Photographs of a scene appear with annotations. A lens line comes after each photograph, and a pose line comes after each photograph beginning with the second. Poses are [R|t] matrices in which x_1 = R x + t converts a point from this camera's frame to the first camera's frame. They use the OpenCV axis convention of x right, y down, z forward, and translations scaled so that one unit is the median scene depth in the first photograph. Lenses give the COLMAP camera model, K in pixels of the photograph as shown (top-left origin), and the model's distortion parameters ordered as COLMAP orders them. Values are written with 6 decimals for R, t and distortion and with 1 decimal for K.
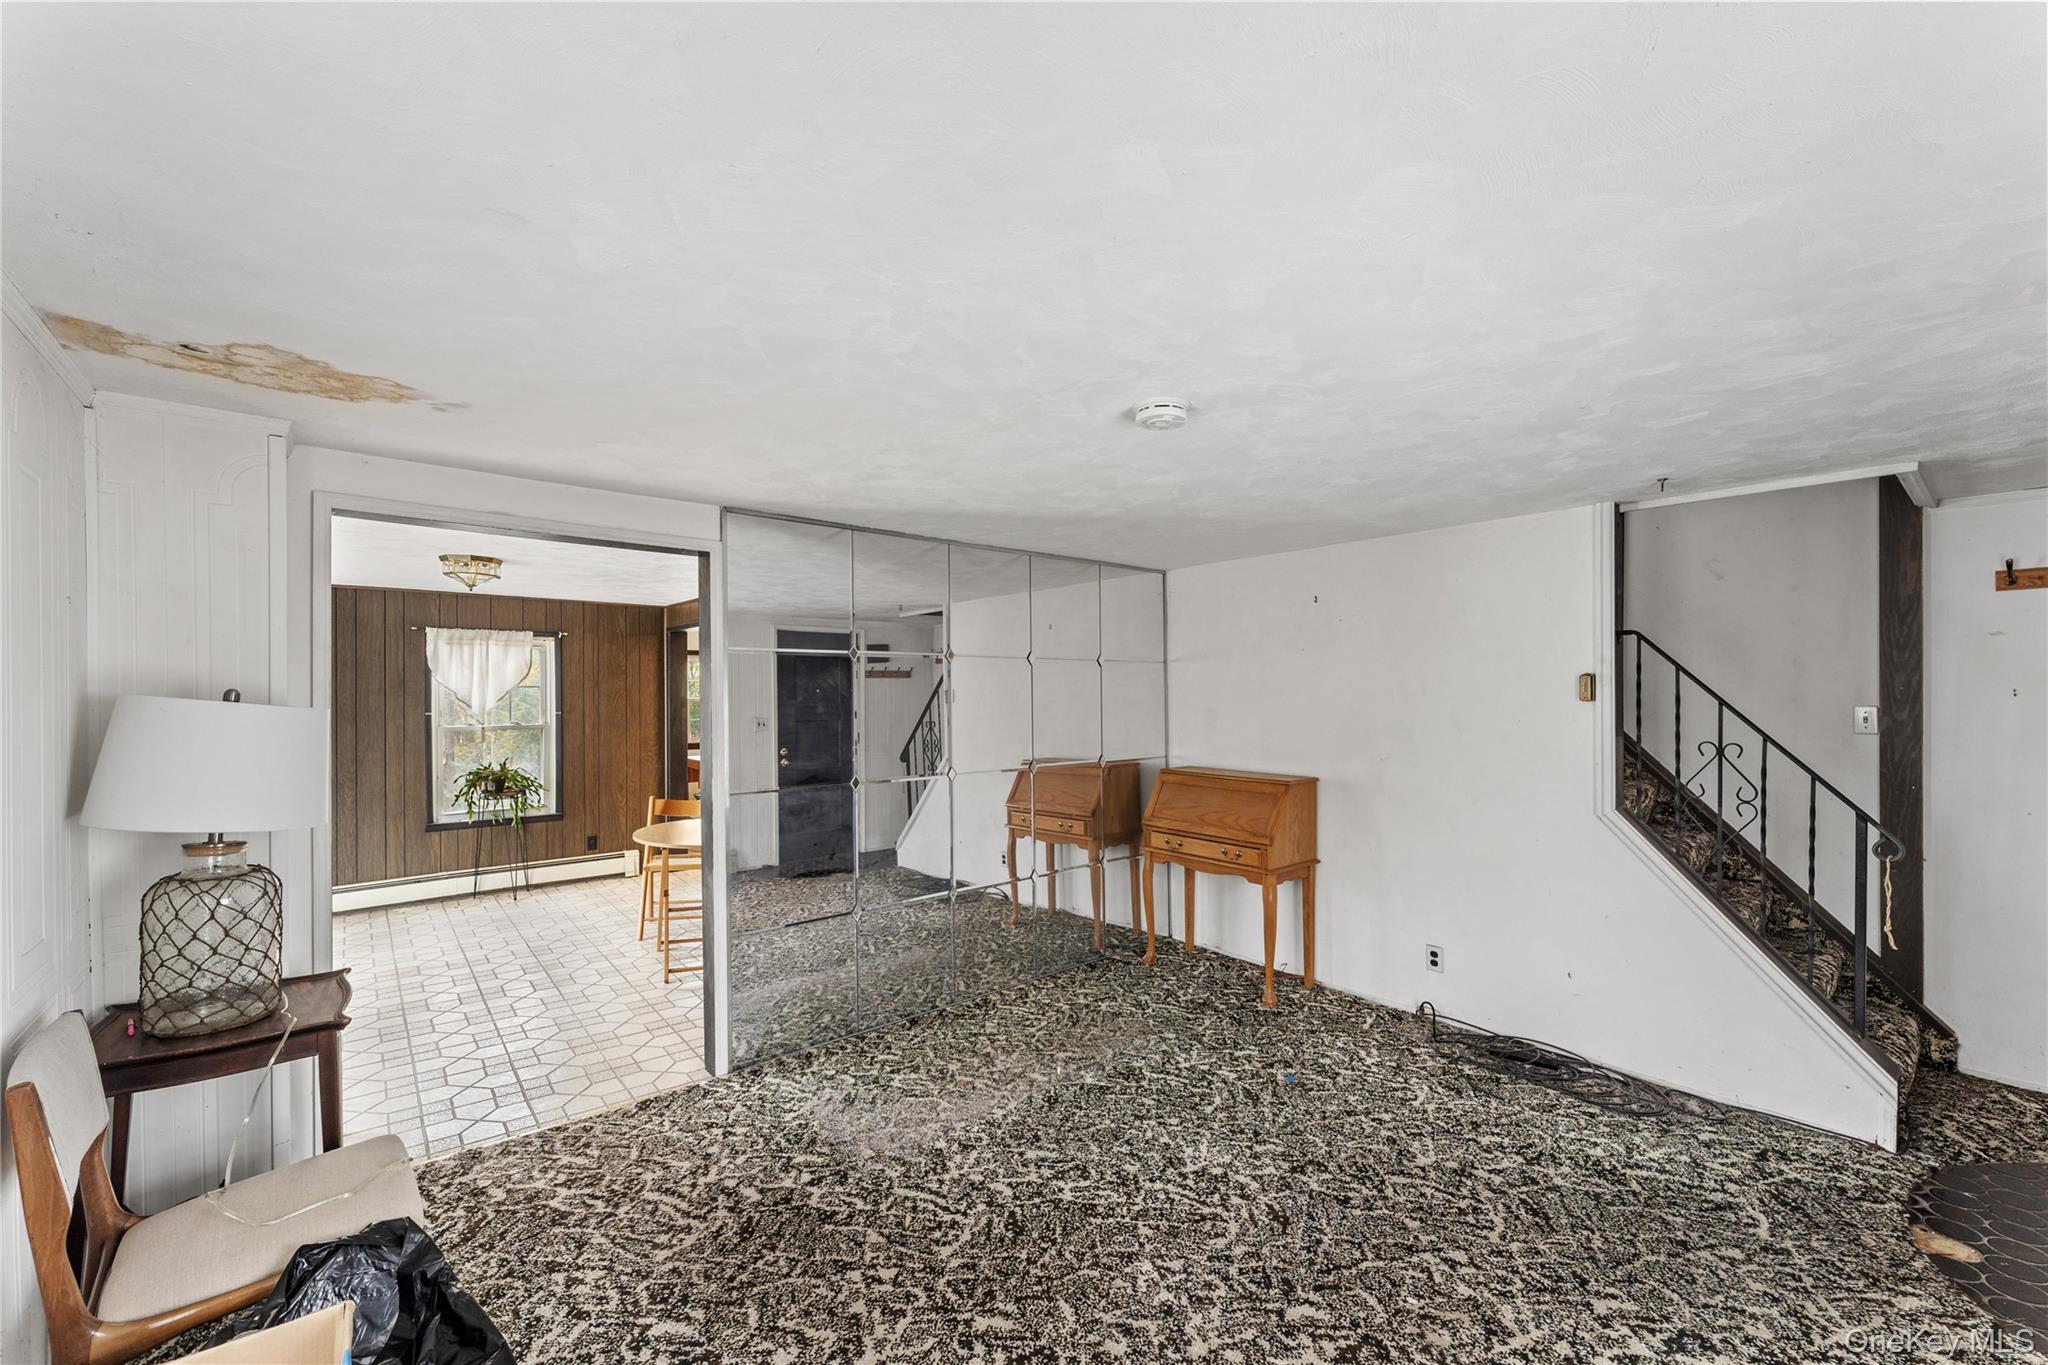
lens RADIAL K [[831.2, 0, 1020.9], [0, 831.2, 689.9], [0, 0, 1]] dist [0.002347, -0.000028]
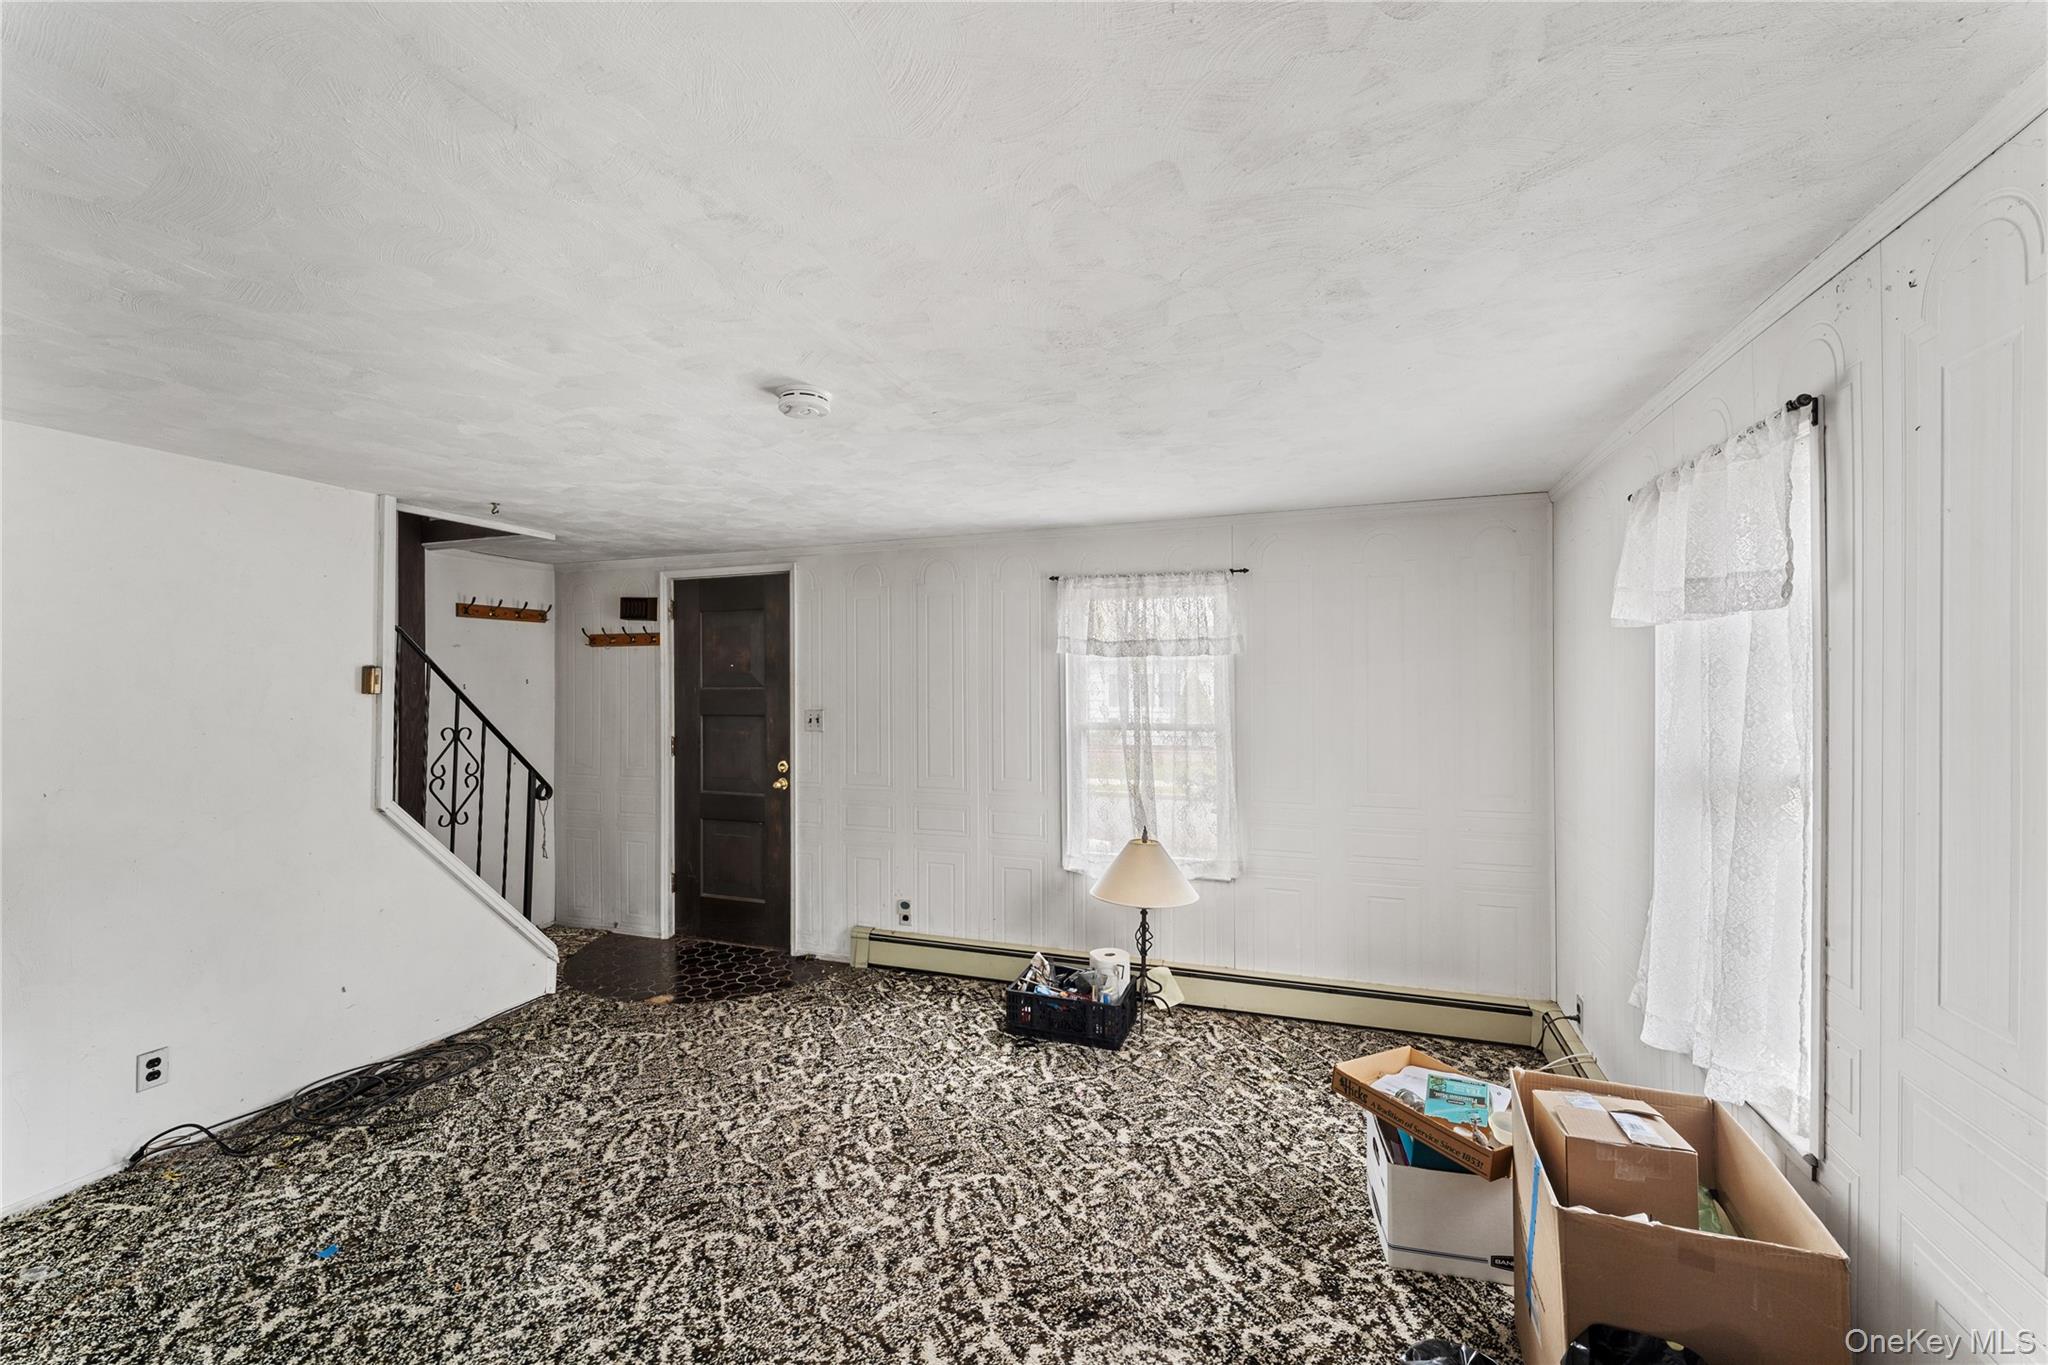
lens RADIAL K [[831.2, 0, 1020.2], [0, 831.2, 686.5], [0, 0, 1]] dist [0.002347, -0.000028]
pose [[-0.515516, 0.006521, 0.856855, -0.642898], [-0.000399, 0.999969, -0.007849, 0.014310], [-0.856880, -0.004388, -0.515498, 1.014848]]
